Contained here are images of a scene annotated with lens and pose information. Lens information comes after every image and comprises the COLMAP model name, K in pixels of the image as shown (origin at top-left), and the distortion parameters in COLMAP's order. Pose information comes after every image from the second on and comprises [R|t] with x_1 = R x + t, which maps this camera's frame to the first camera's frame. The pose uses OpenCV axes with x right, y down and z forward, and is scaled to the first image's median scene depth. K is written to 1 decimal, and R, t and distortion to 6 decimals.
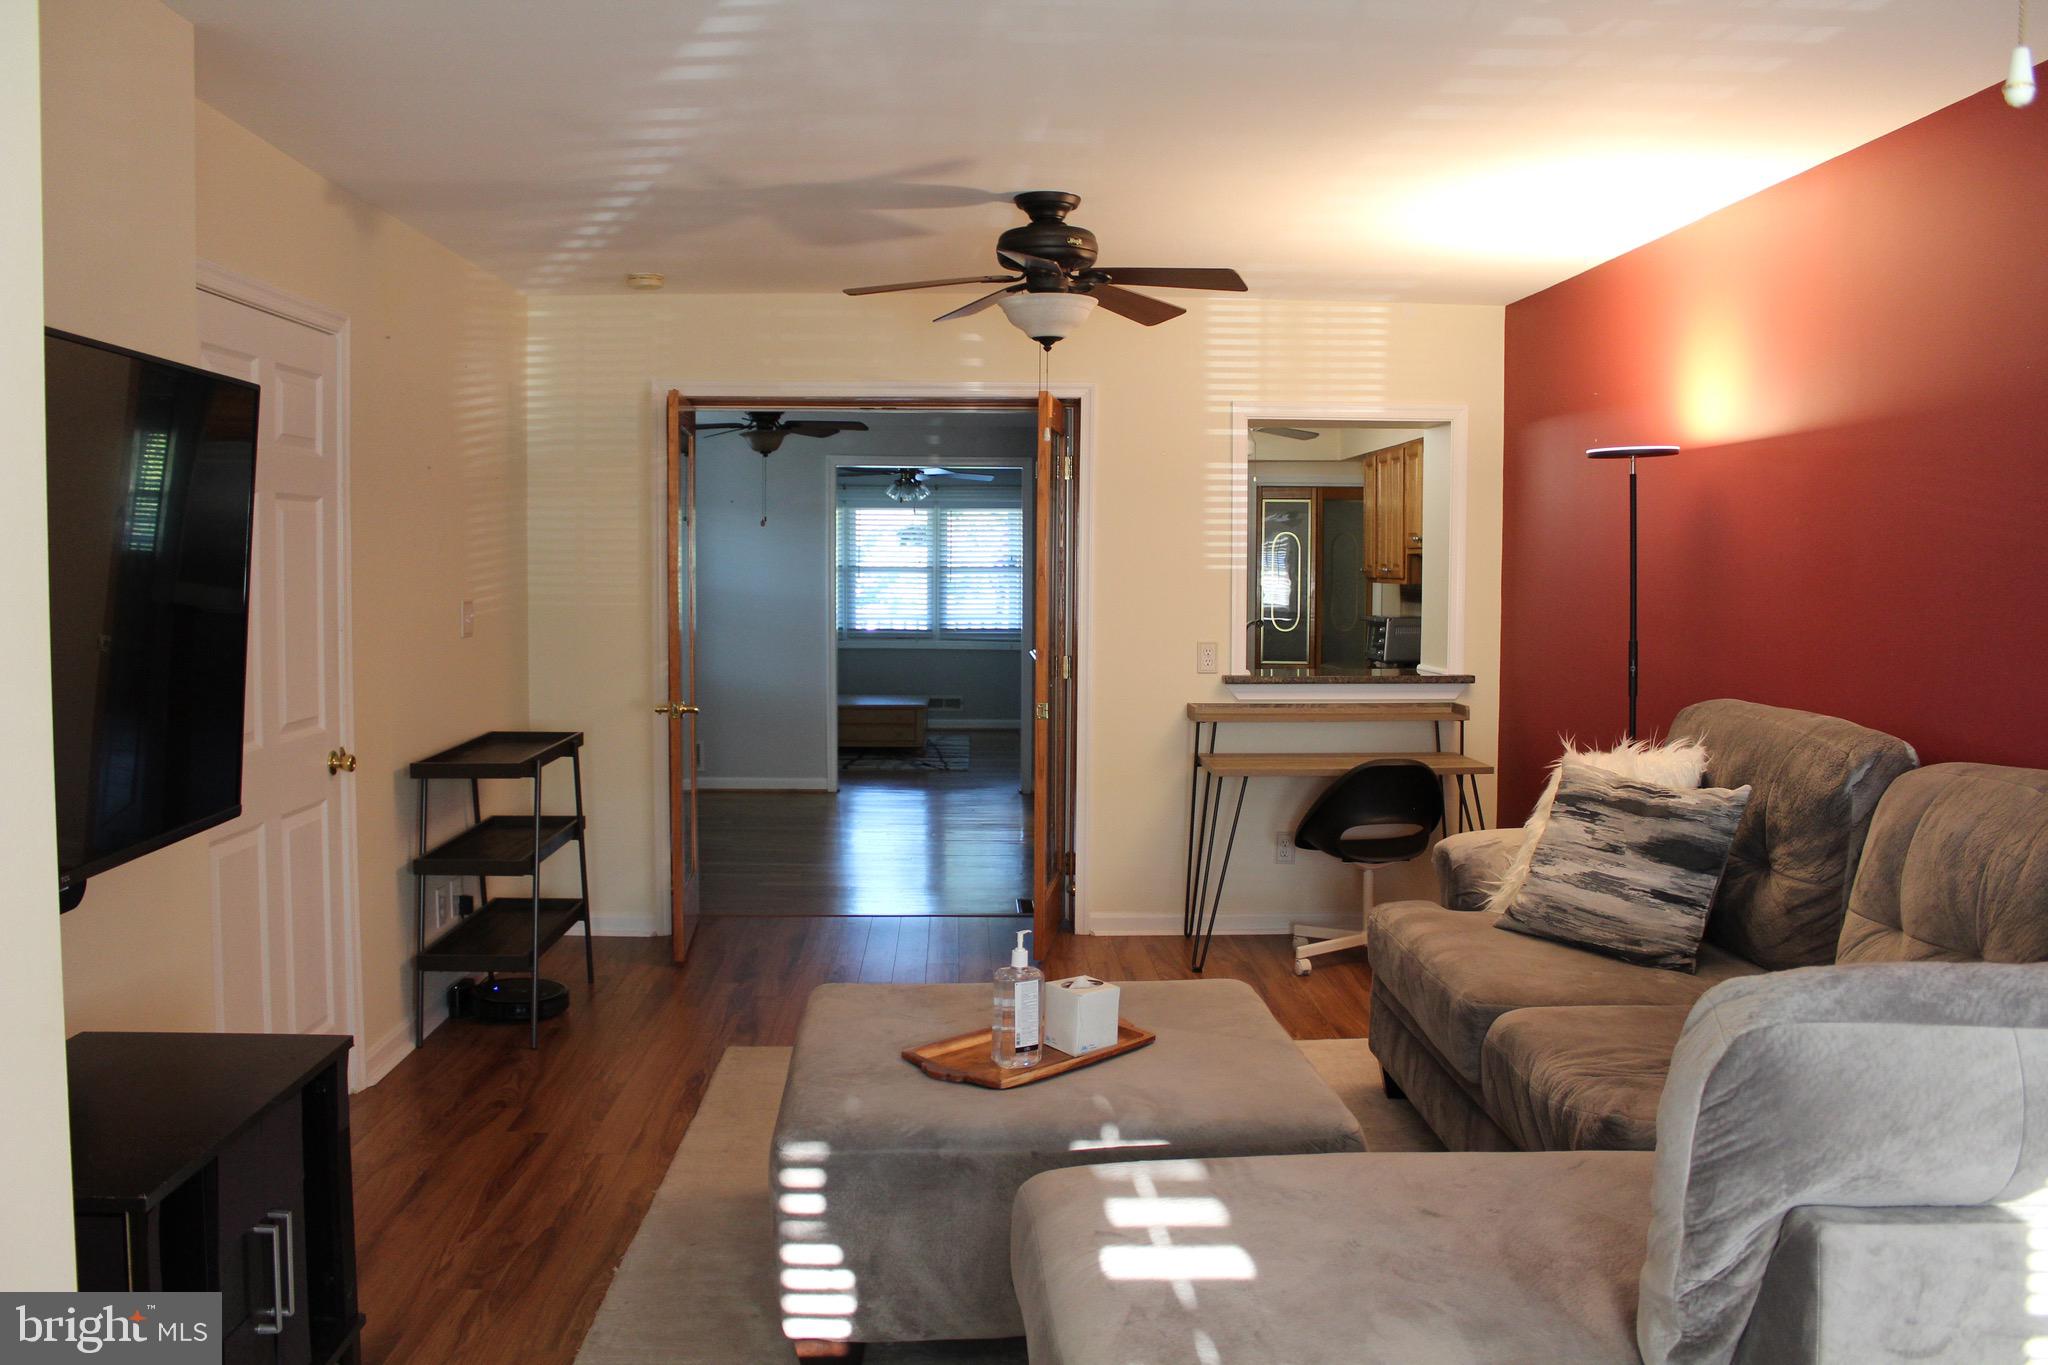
lens RADIAL K [[1683.4, 0, 1018.1], [0, 1683.4, 671.6], [0, 0, 1]] dist [-0.170740, 0.154274]
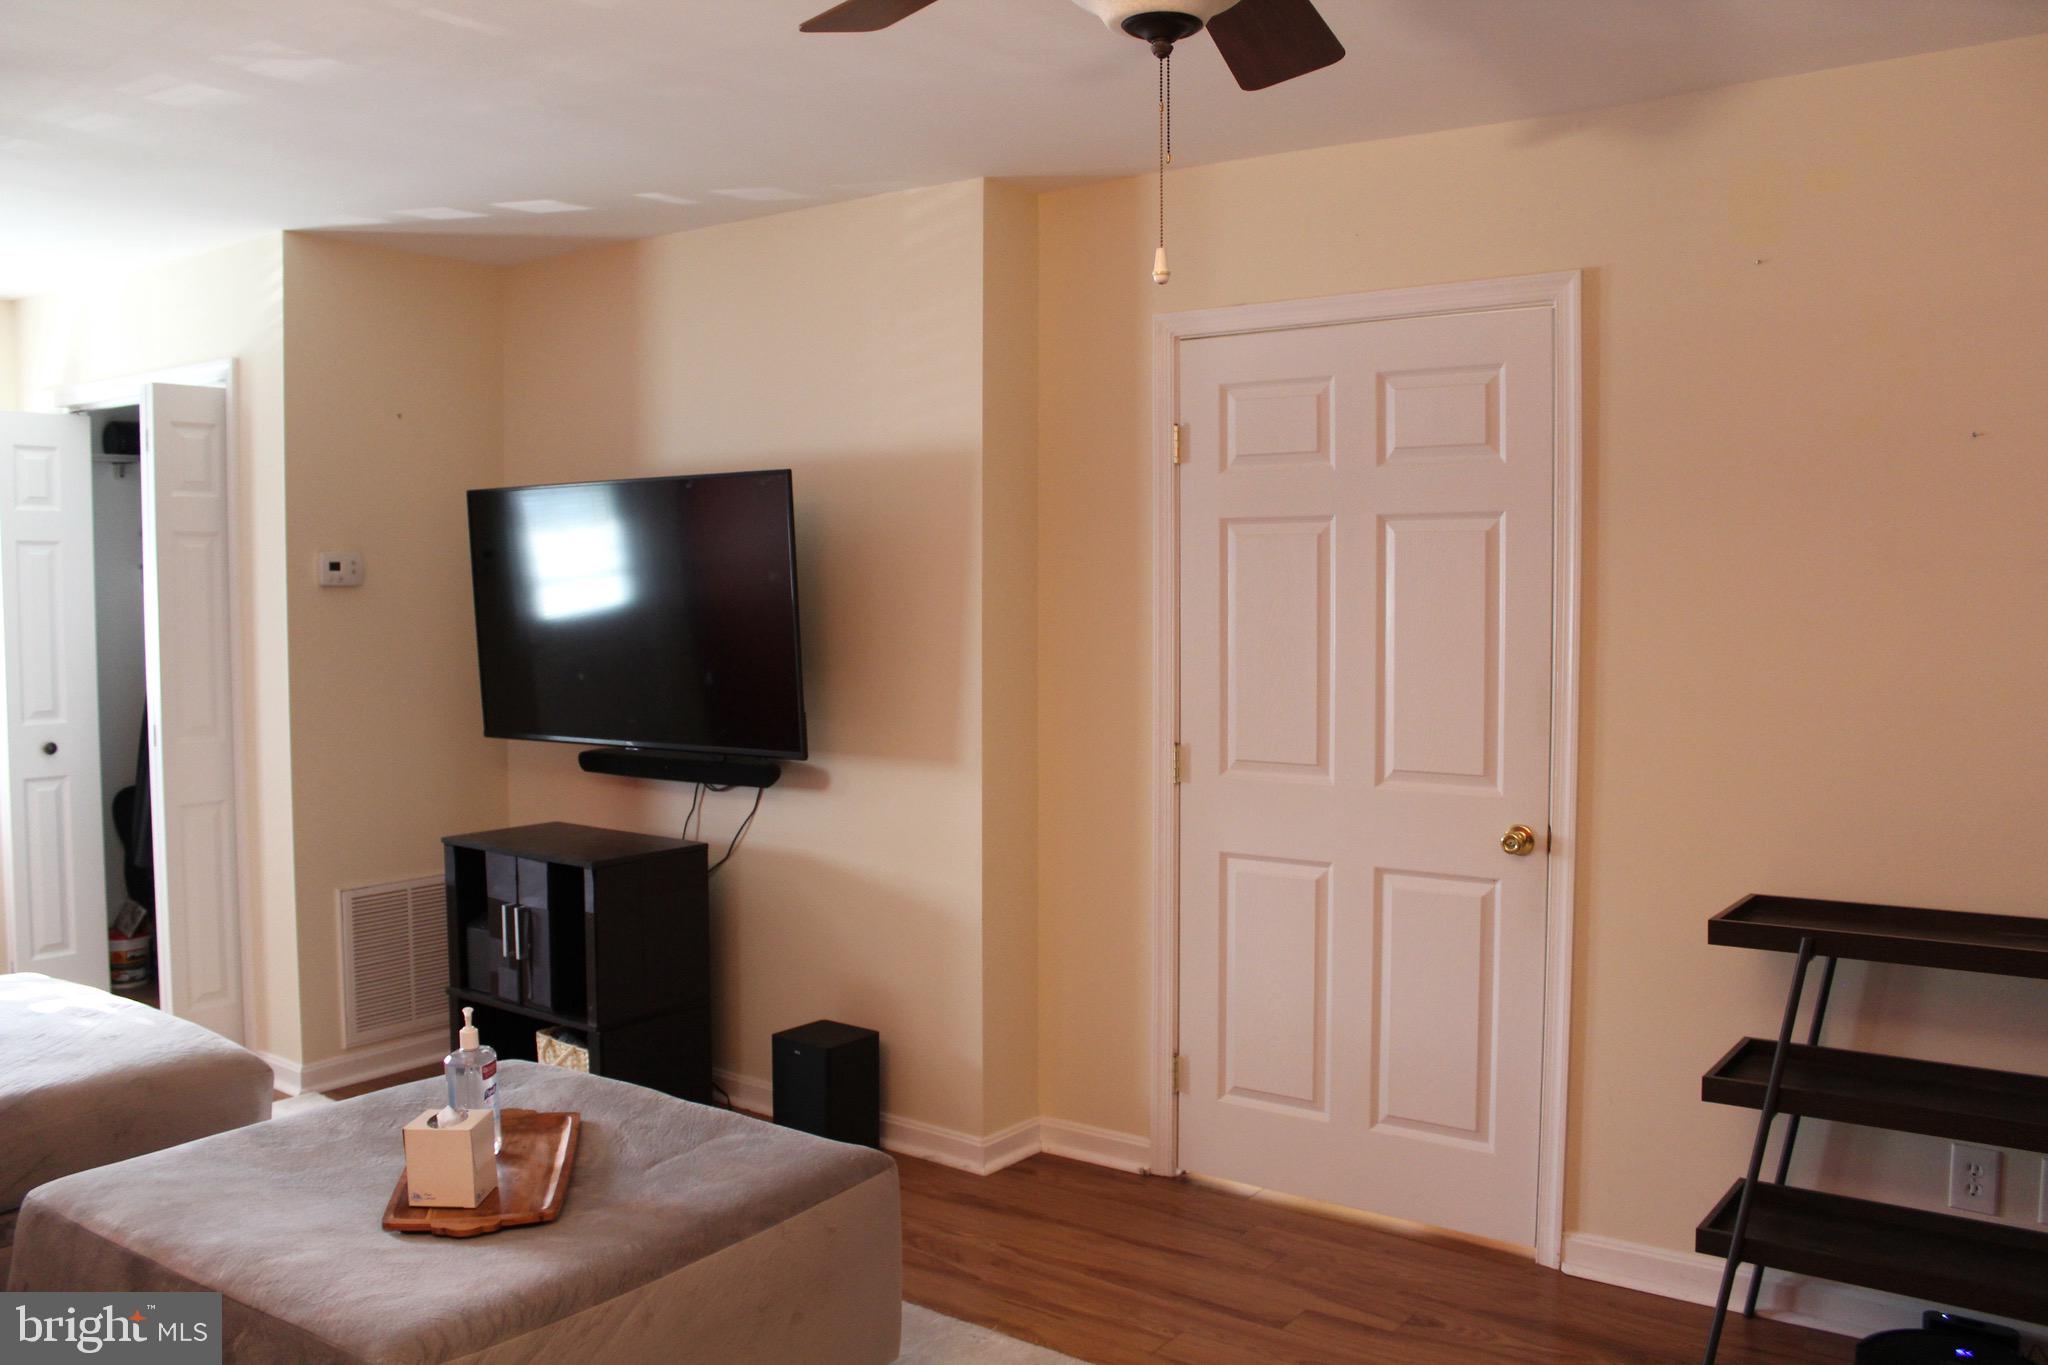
lens RADIAL K [[1683.4, 0, 1018.1], [0, 1683.4, 671.6], [0, 0, 1]] dist [-0.170740, 0.154274]
pose [[-0.614534, 0.034554, -0.788133, 0.251796], [-0.055772, 0.994638, 0.087095, -0.056495], [0.786916, 0.097479, -0.609312, 0.876291]]
